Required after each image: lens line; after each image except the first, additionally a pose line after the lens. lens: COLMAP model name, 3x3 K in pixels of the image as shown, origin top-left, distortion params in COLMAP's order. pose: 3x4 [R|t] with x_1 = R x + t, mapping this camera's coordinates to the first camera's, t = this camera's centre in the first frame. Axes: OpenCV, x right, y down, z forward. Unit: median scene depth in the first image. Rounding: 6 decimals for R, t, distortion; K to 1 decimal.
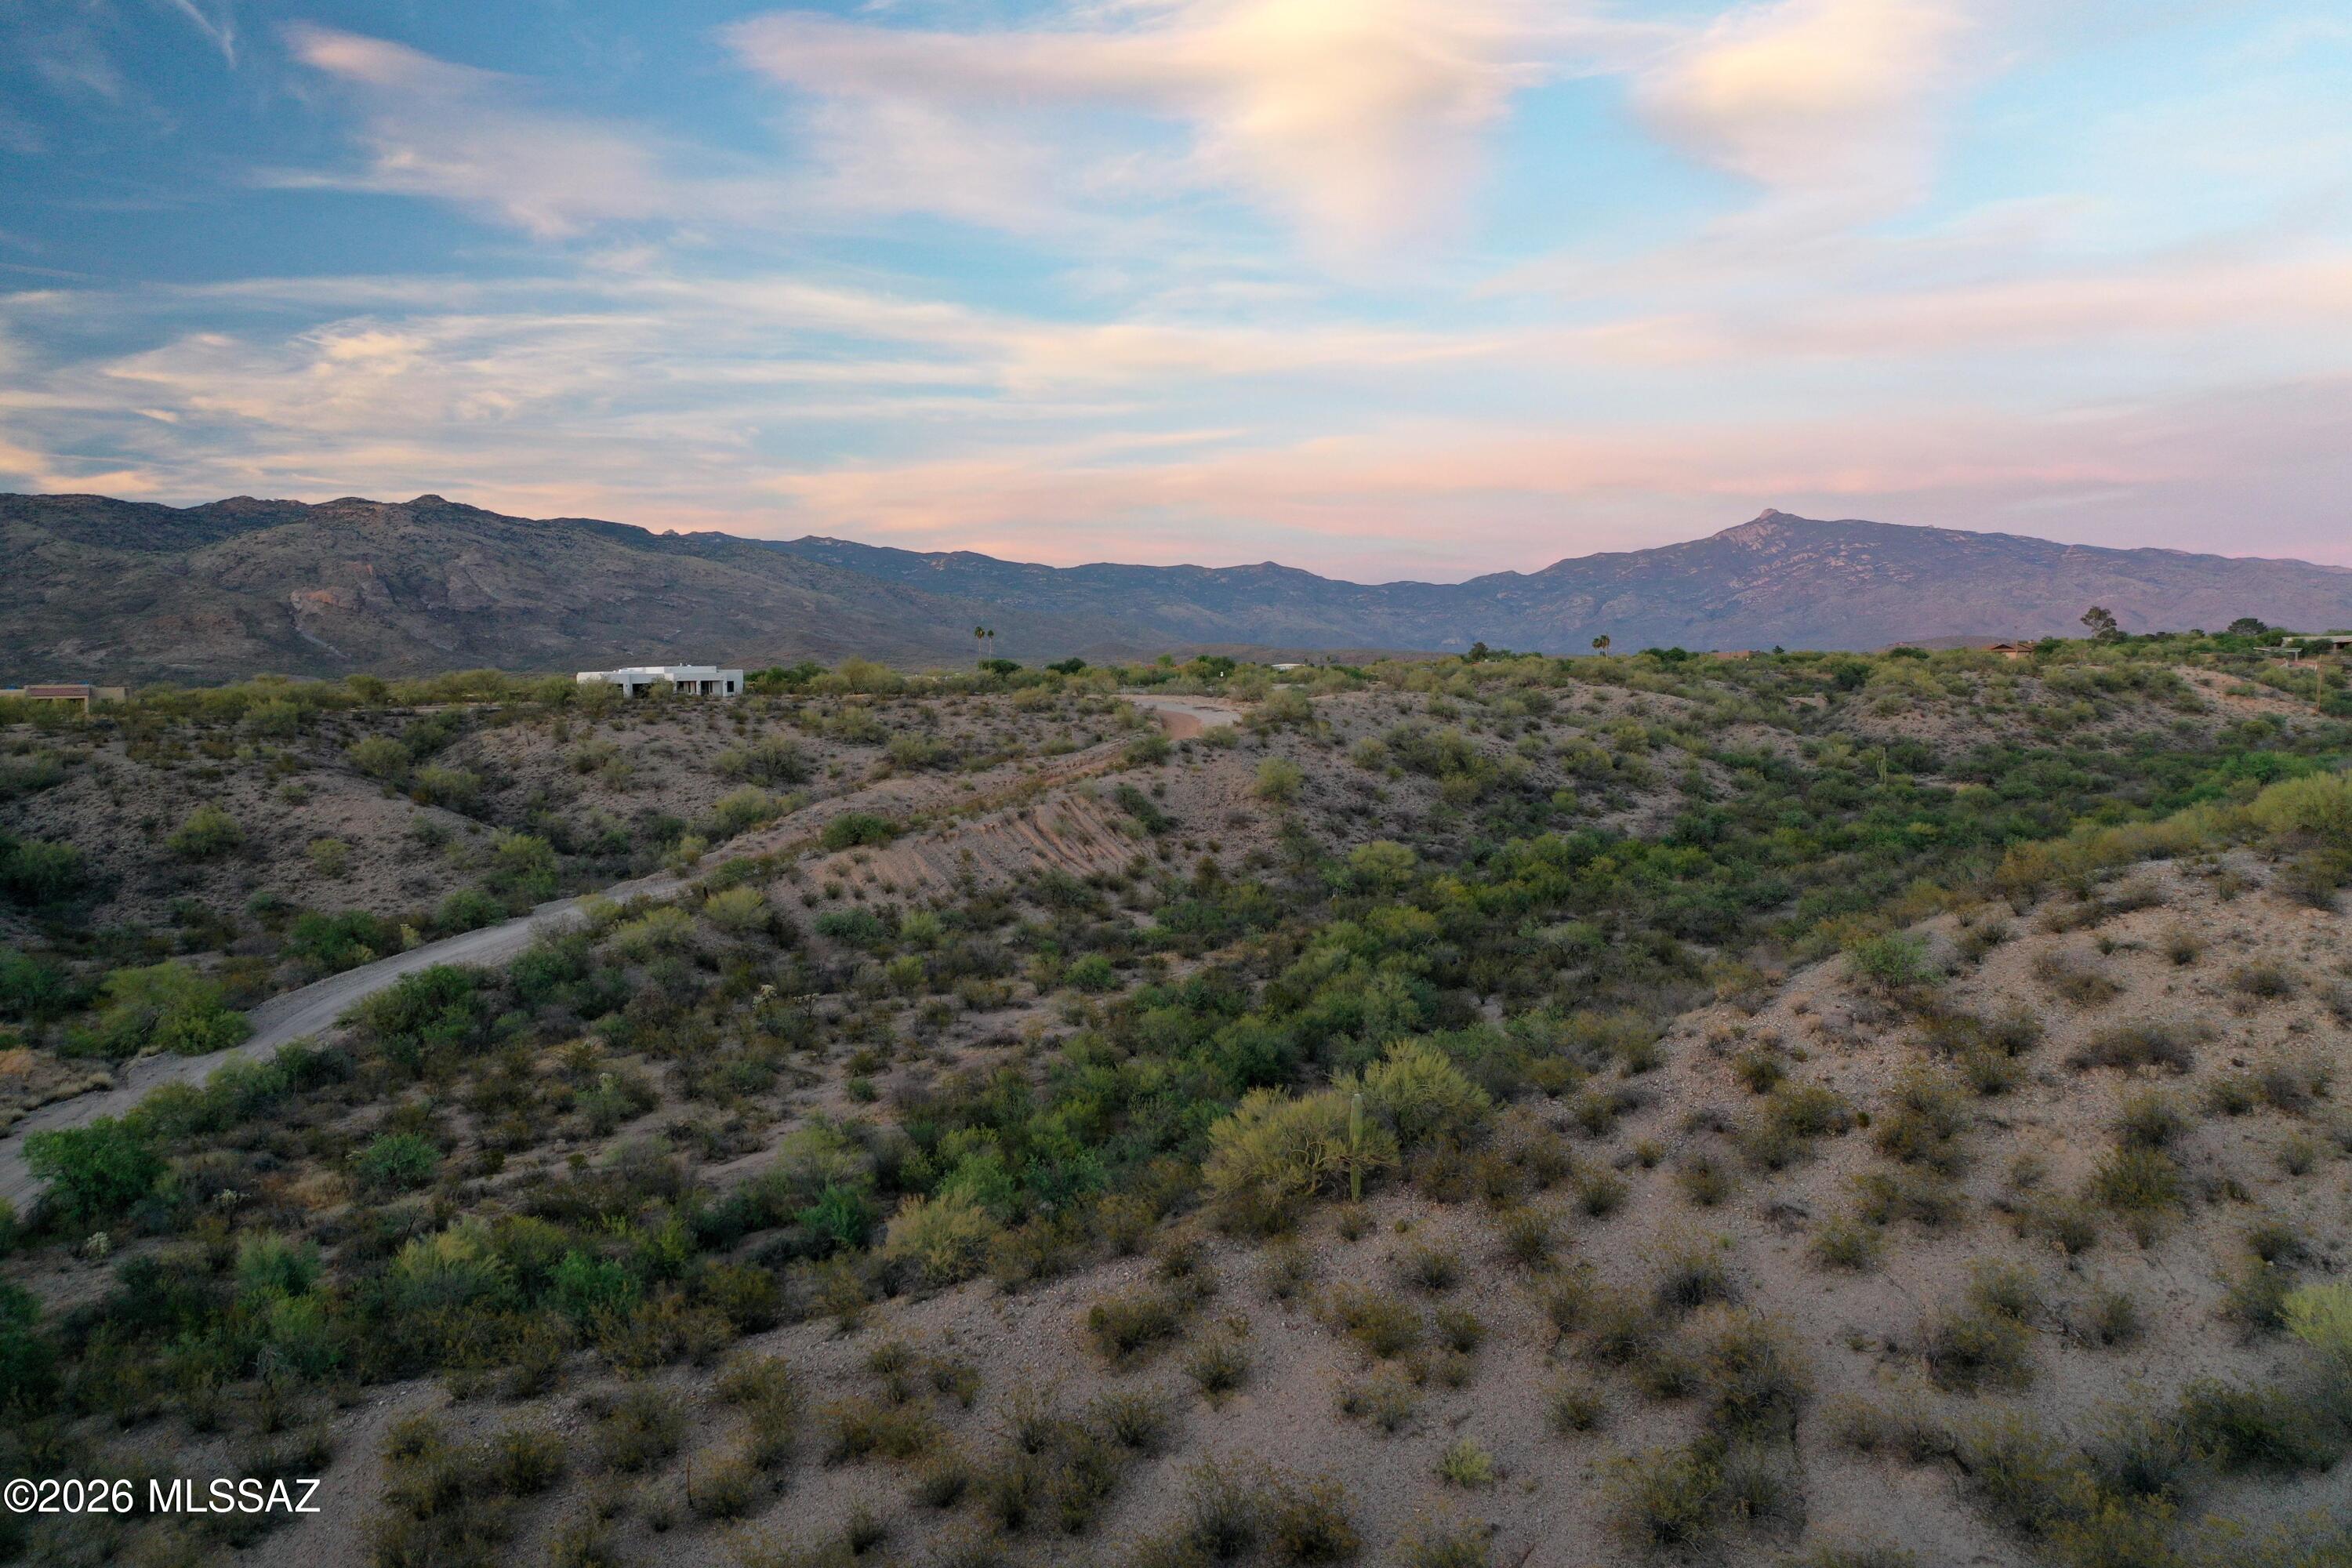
lens RADIAL K [[1844.4, 0, 1176.0], [0, 1844.4, 784.0], [0, 0, 1]] dist [0.002707, 0.001308]
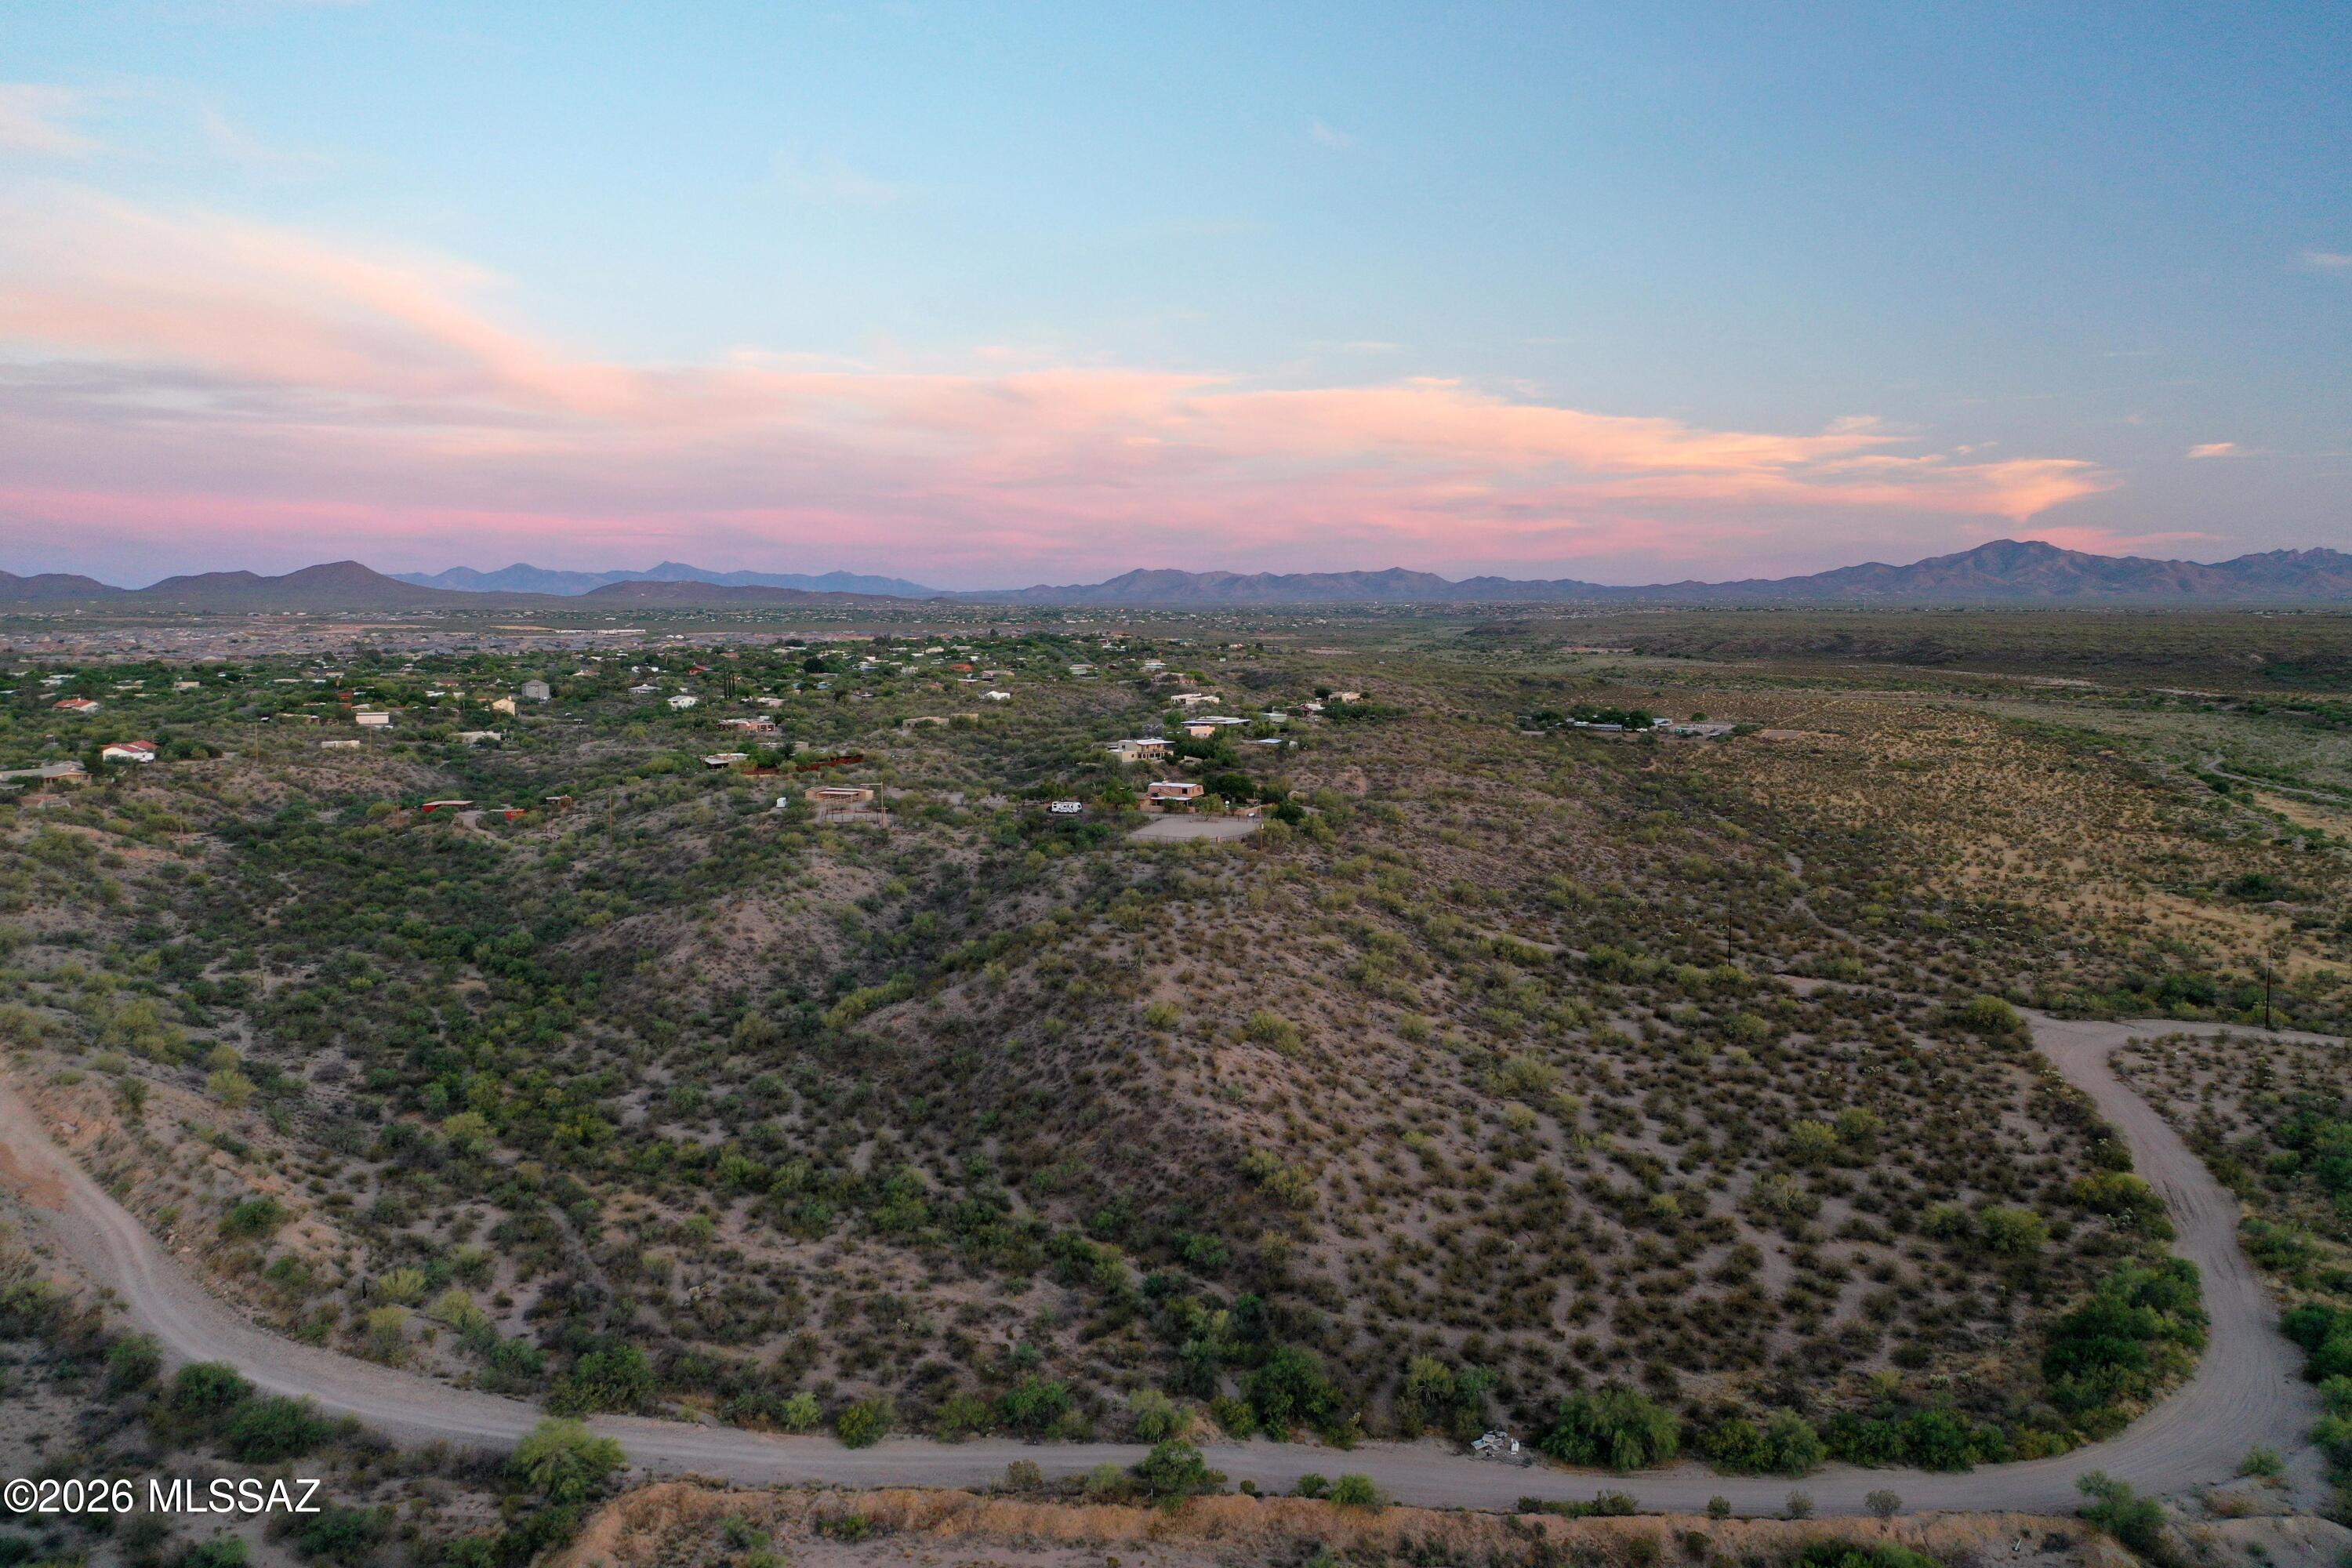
lens RADIAL K [[1841.0, 0, 1179.3], [0, 1841.0, 848.9], [0, 0, 1]] dist [0.003670, -0.001152]
pose [[0.138810, -0.105279, 0.984707, -0.052368], [0.053208, 0.993690, 0.098739, -0.012383], [-0.988889, 0.038688, 0.143536, 0.010877]]
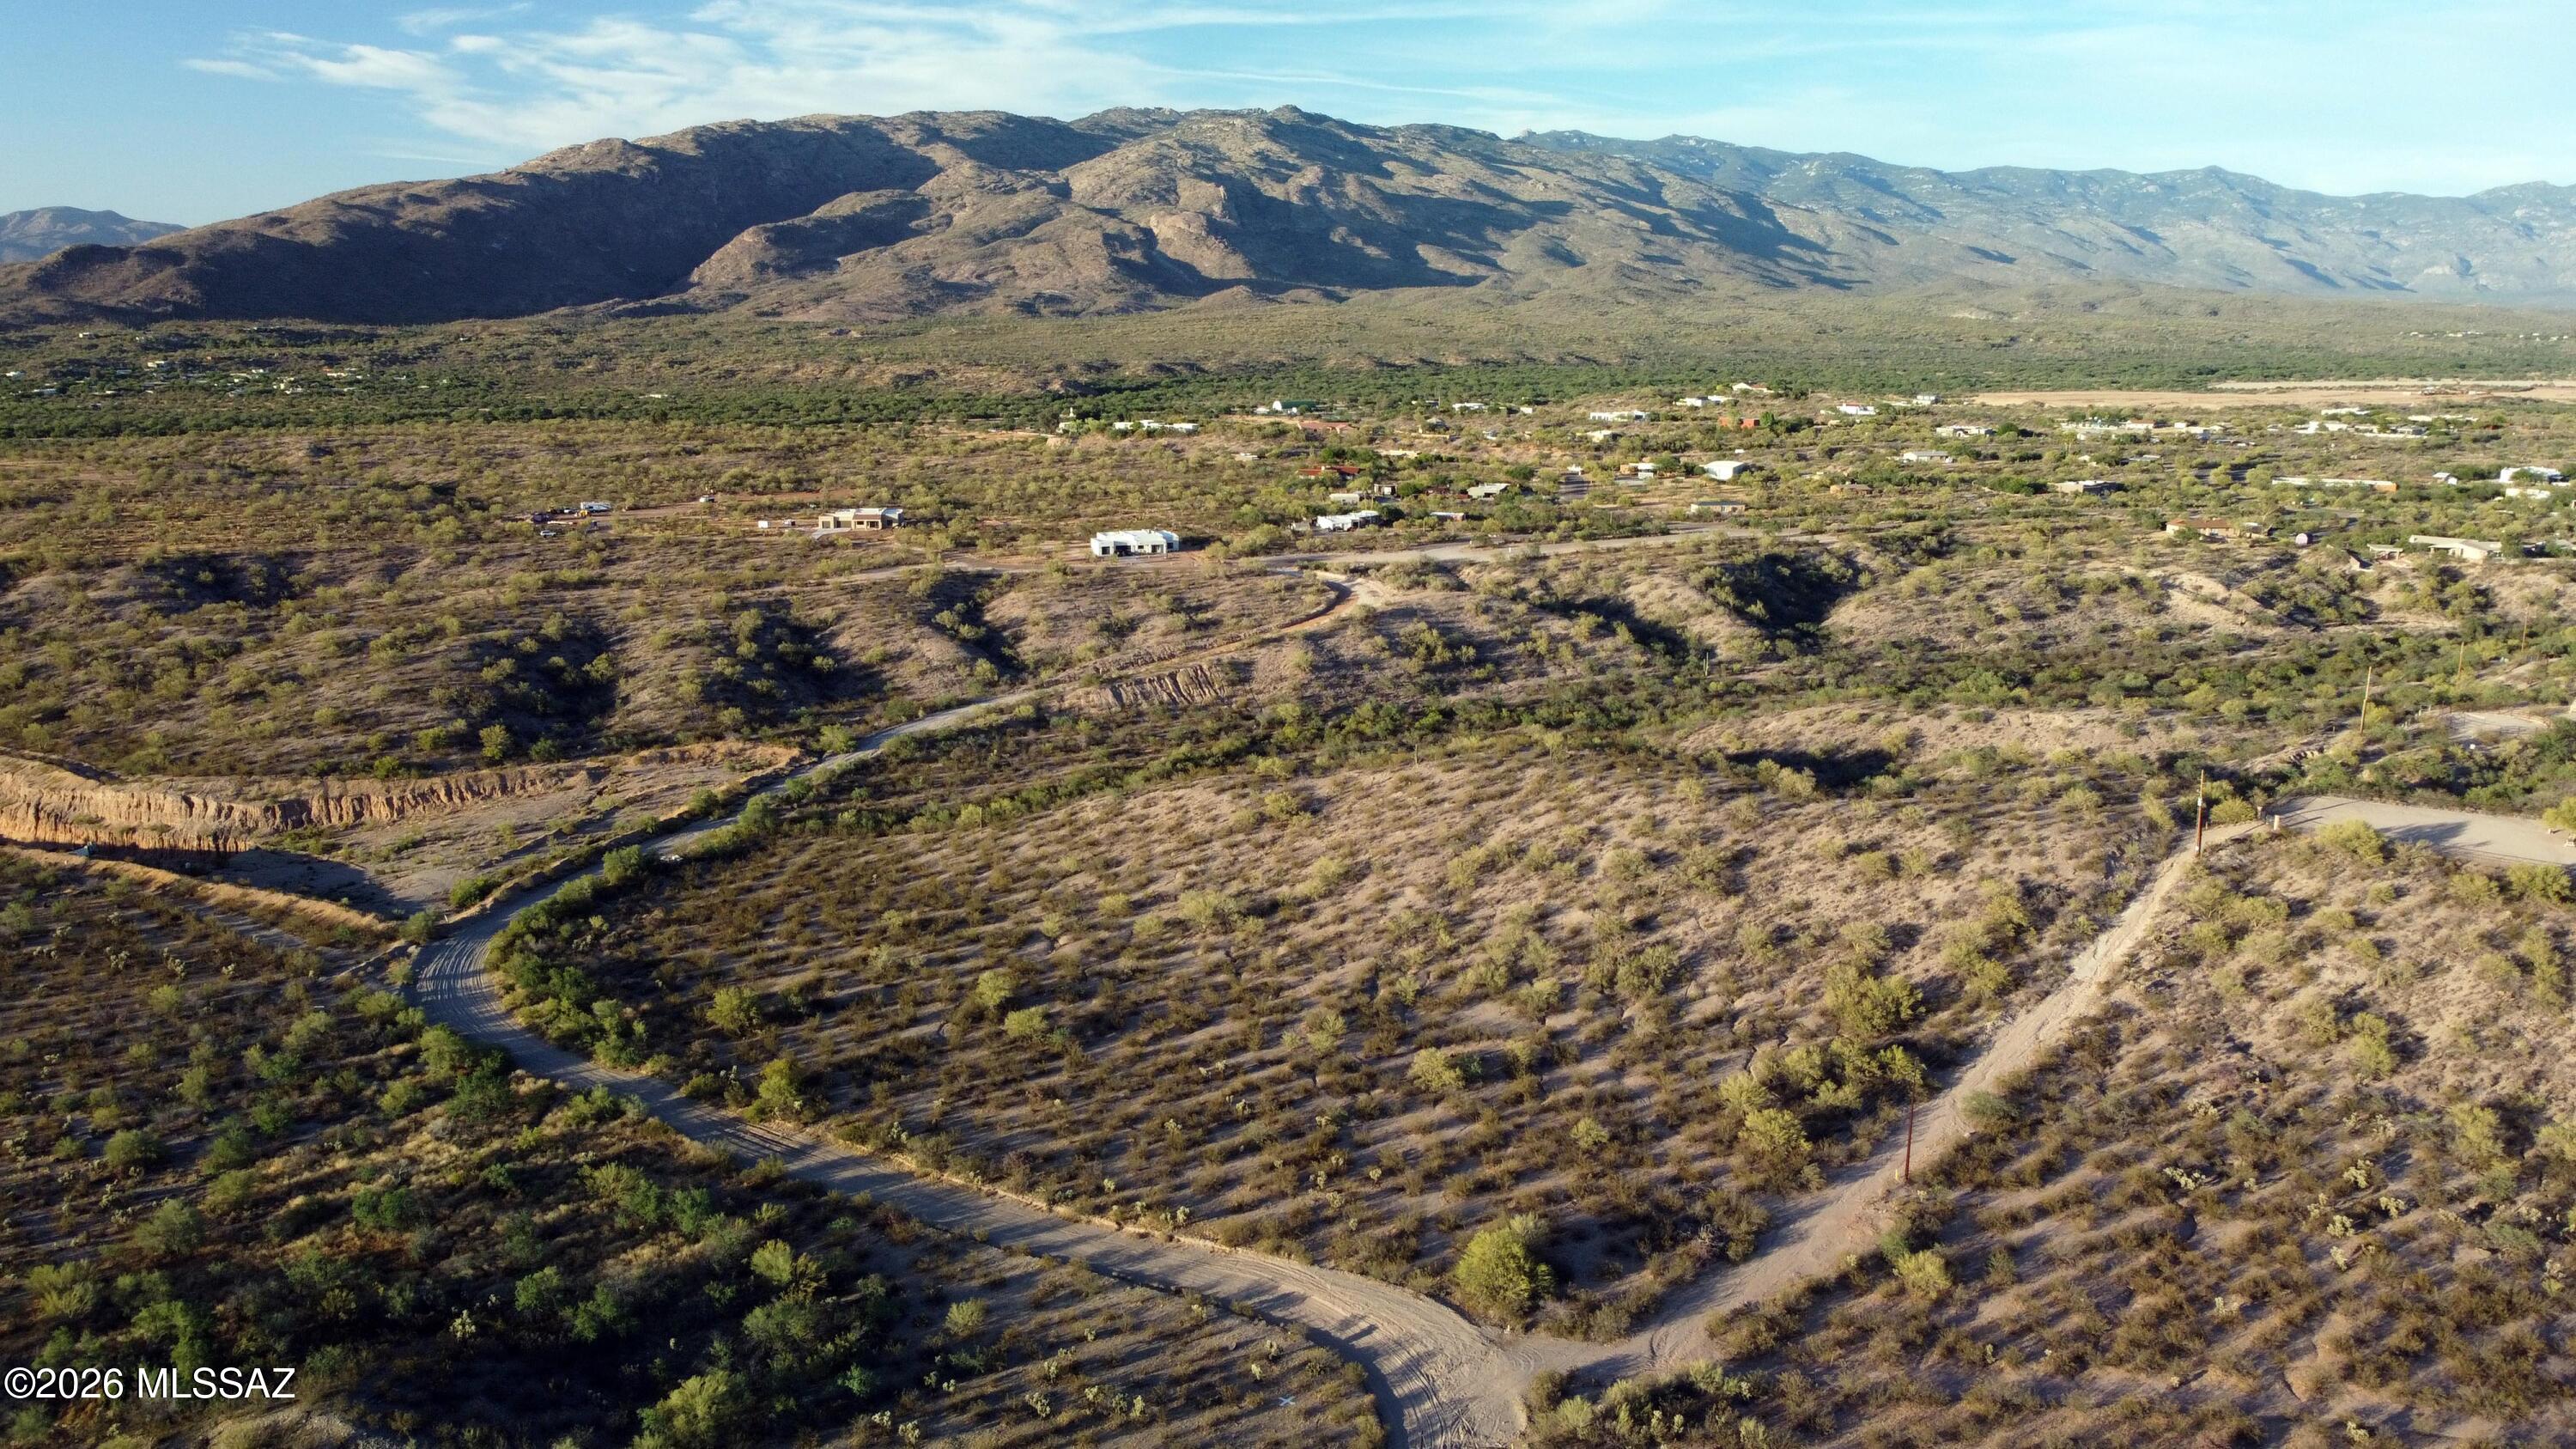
lens RADIAL K [[1945.6, 0, 1283.5], [0, 1945.6, 727.8], [0, 0, 1]] dist [-0.007736, -0.001875]
pose [[0.924717, 0.110191, -0.364358, 0.046009], [-0.047959, 0.983283, 0.175652, -0.017160], [0.377622, -0.144954, 0.914544, -0.059645]]
